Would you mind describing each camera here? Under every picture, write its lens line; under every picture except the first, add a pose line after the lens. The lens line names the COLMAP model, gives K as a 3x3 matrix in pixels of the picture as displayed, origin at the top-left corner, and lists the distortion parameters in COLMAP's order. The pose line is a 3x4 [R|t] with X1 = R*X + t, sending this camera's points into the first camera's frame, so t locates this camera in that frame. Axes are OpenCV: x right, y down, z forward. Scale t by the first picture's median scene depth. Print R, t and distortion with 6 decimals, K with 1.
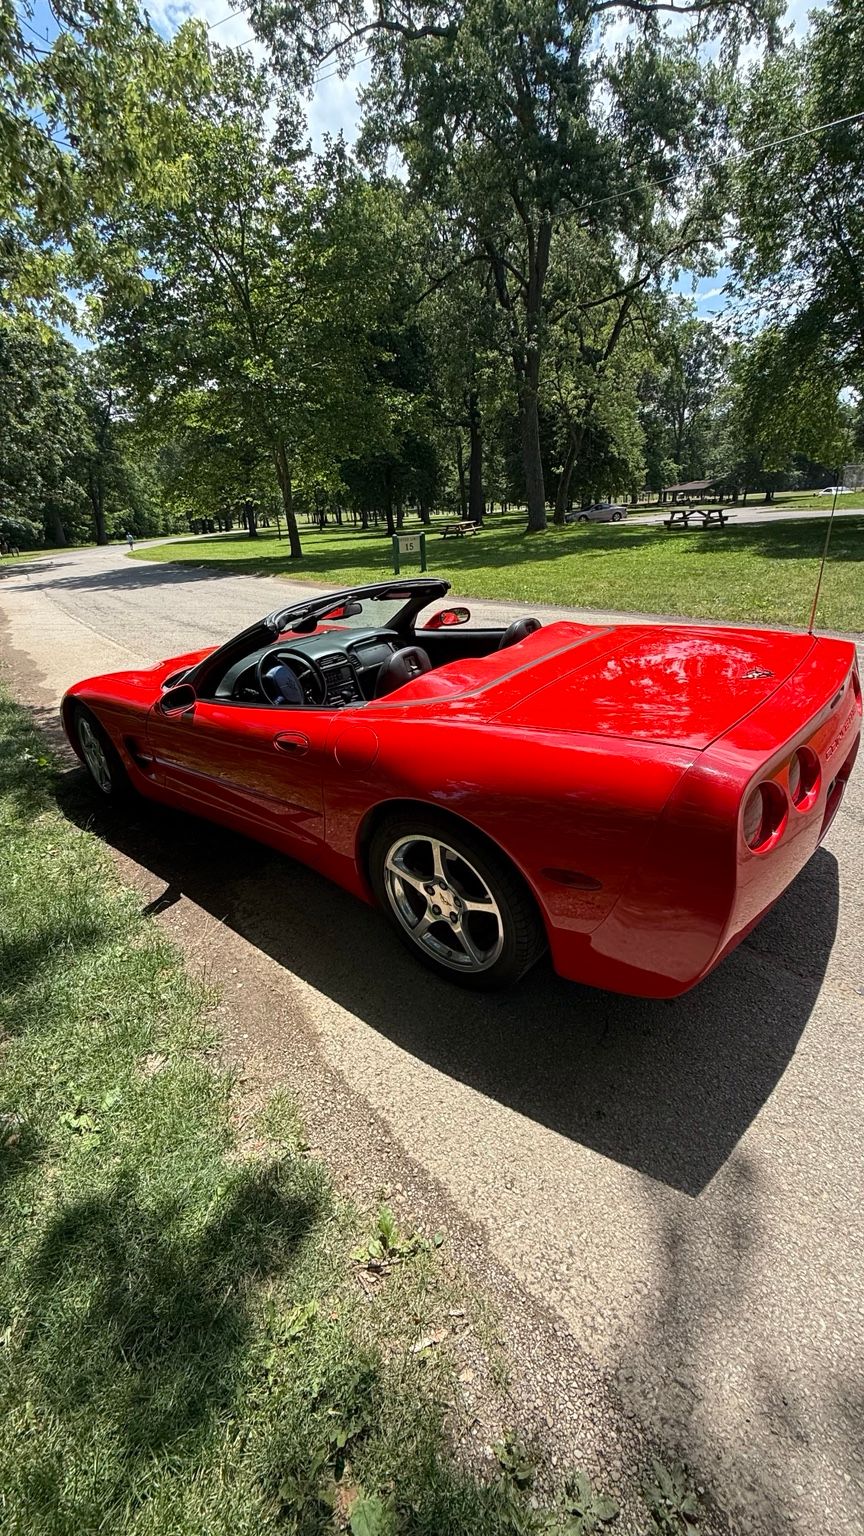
lens RADIAL K [[632.5, 0, 428.6], [0, 632.5, 750.4], [0, 0, 1]] dist [-0.000896, -0.000168]
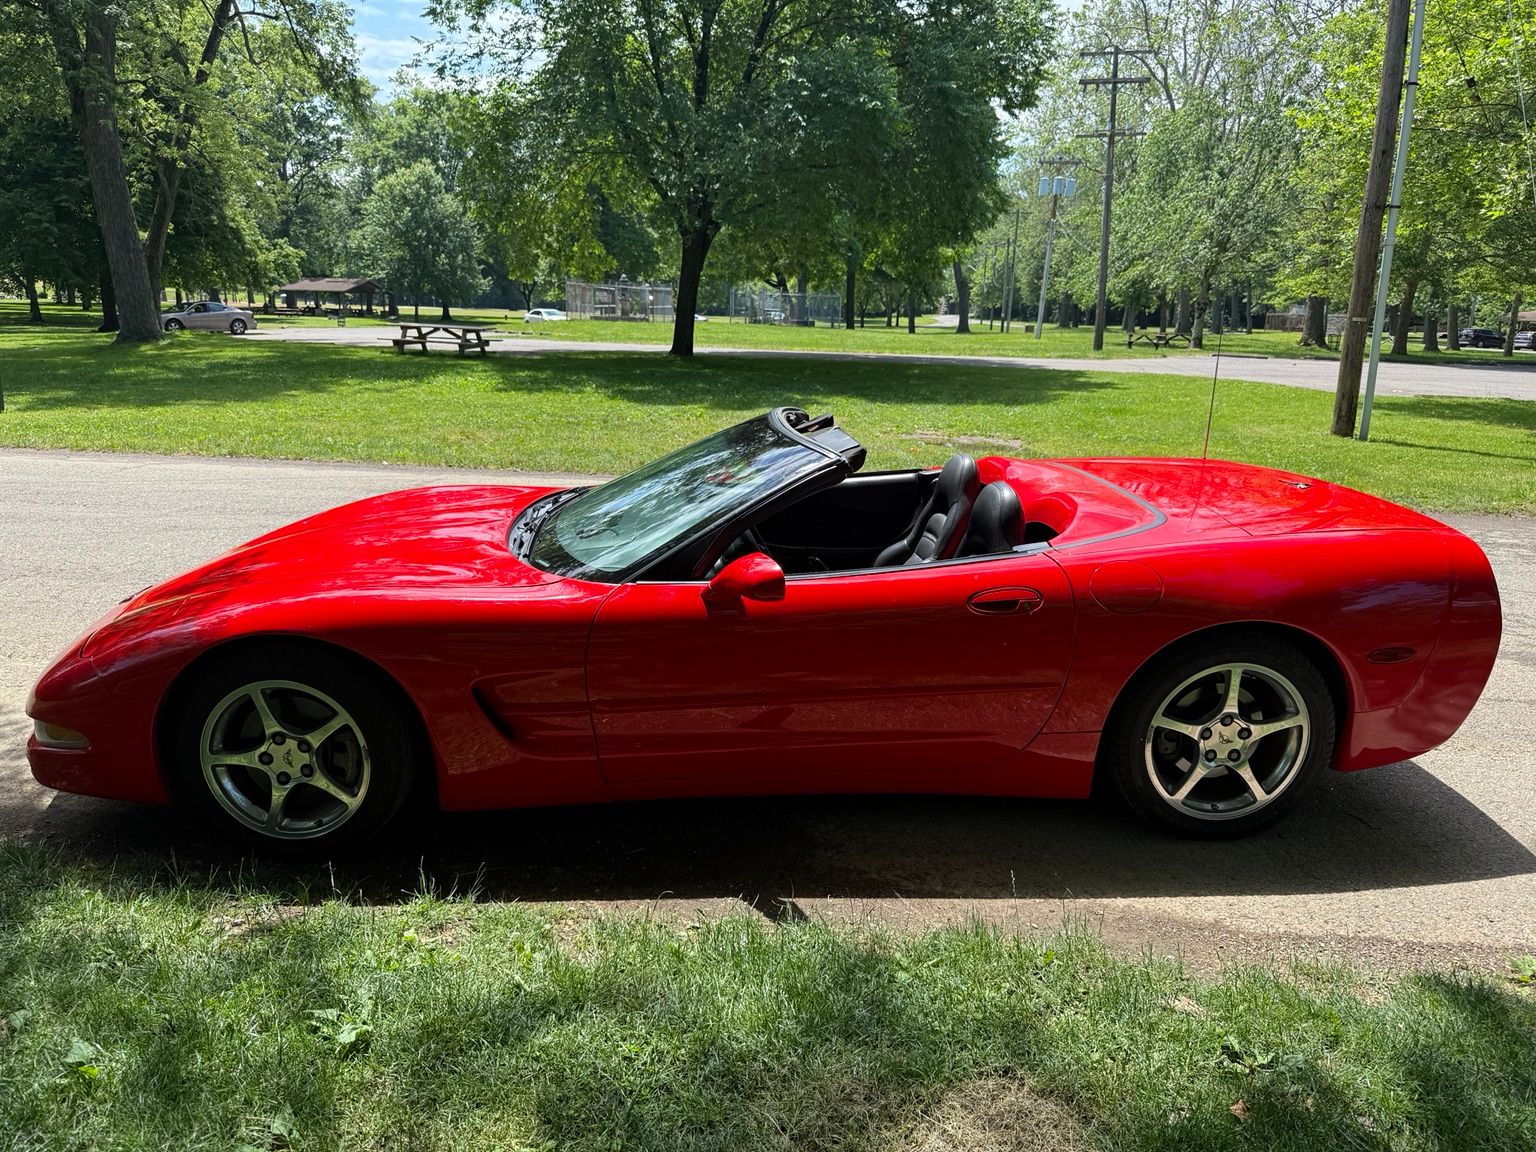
lens RADIAL K [[1114.8, 0, 779.4], [0, 1114.8, 551.8], [0, 0, 1]] dist [0.046899, -0.091672]
pose [[0.698705, -0.068632, 0.712110, -0.109392], [0.183644, 0.979240, -0.085810, -0.000455], [-0.691438, 0.190730, 0.696804, 0.017945]]
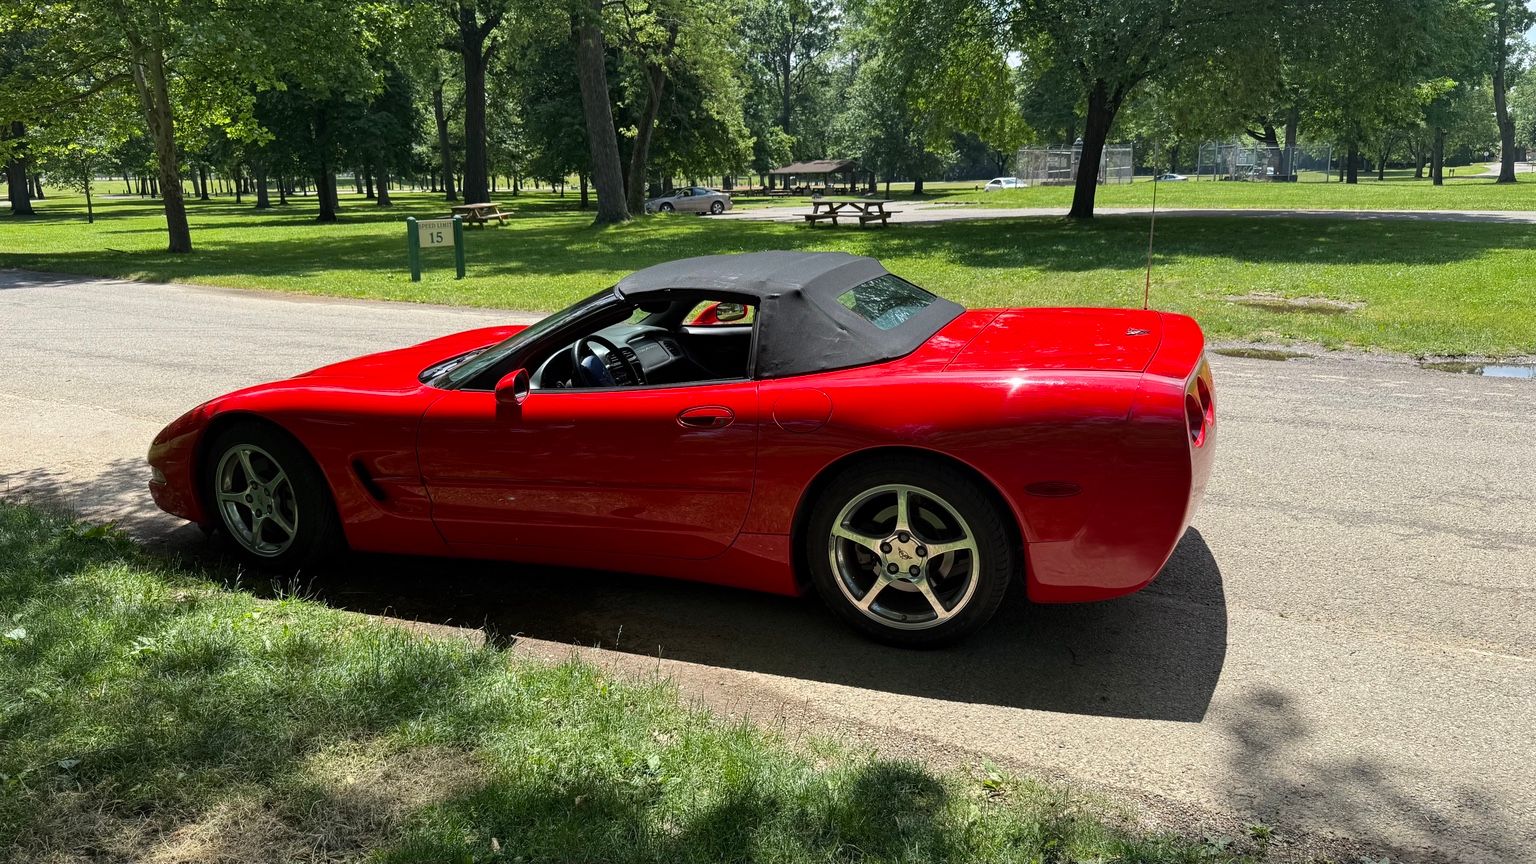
lens RADIAL K [[1104.2, 0, 772.7], [0, 1104.2, 439.5], [0, 0, 1]] dist [0.105989, -0.156154]
pose [[0.938985, -0.032116, 0.342455, -0.053875], [0.081121, 0.988223, -0.129749, 0.018771], [-0.334255, 0.149613, 0.930532, -0.042123]]
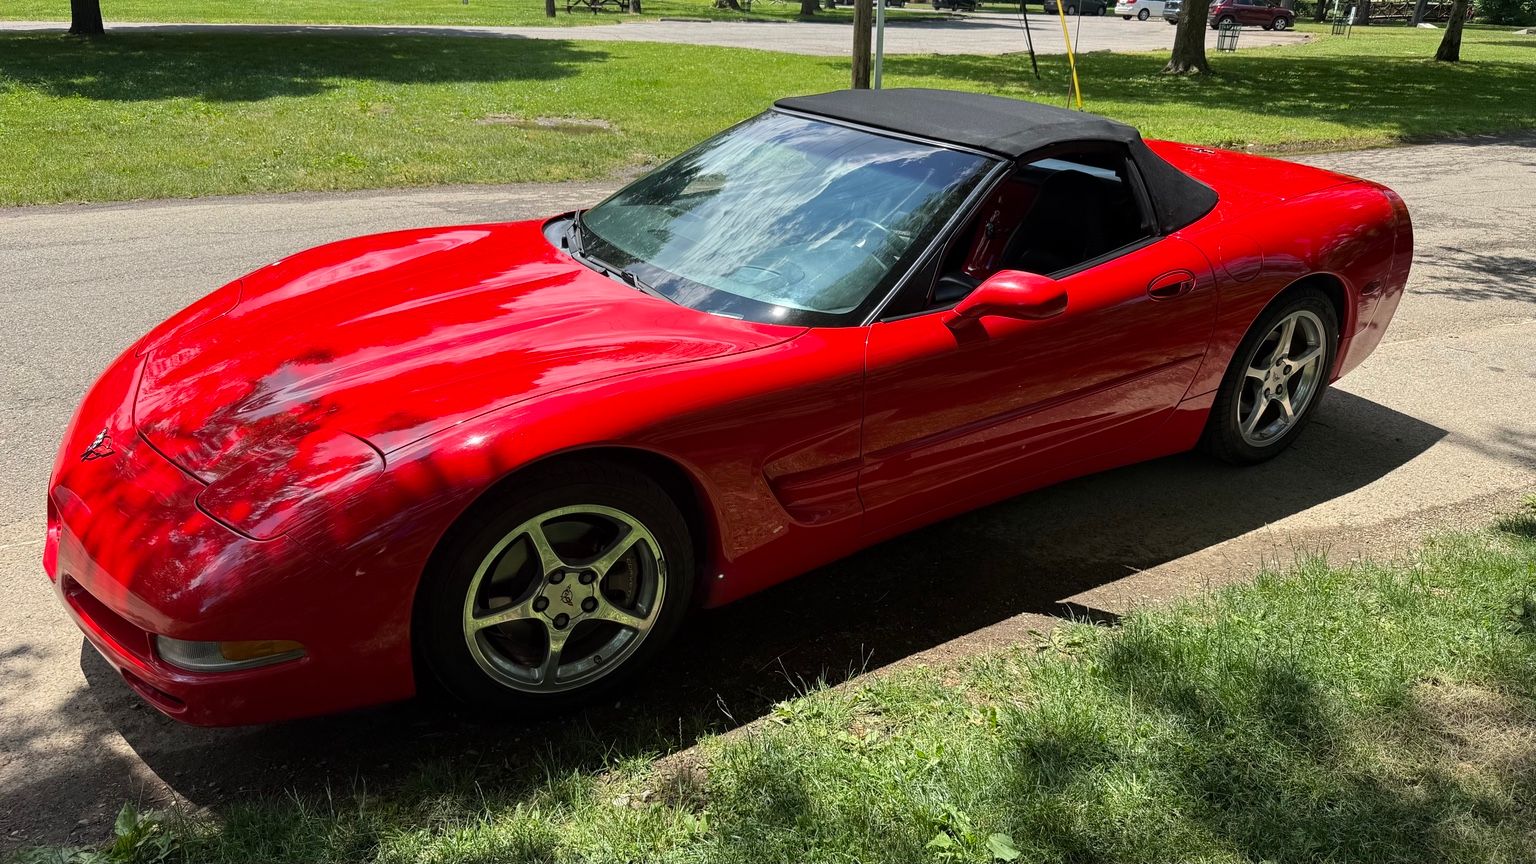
lens RADIAL K [[1104.2, 0, 772.7], [0, 1104.2, 439.5], [0, 0, 1]] dist [0.105989, -0.156154]
pose [[0.251223, -0.298190, 0.920853, -0.138756], [0.306909, 0.926813, 0.216391, -0.023802], [-0.917984, 0.228255, 0.324354, 0.082832]]
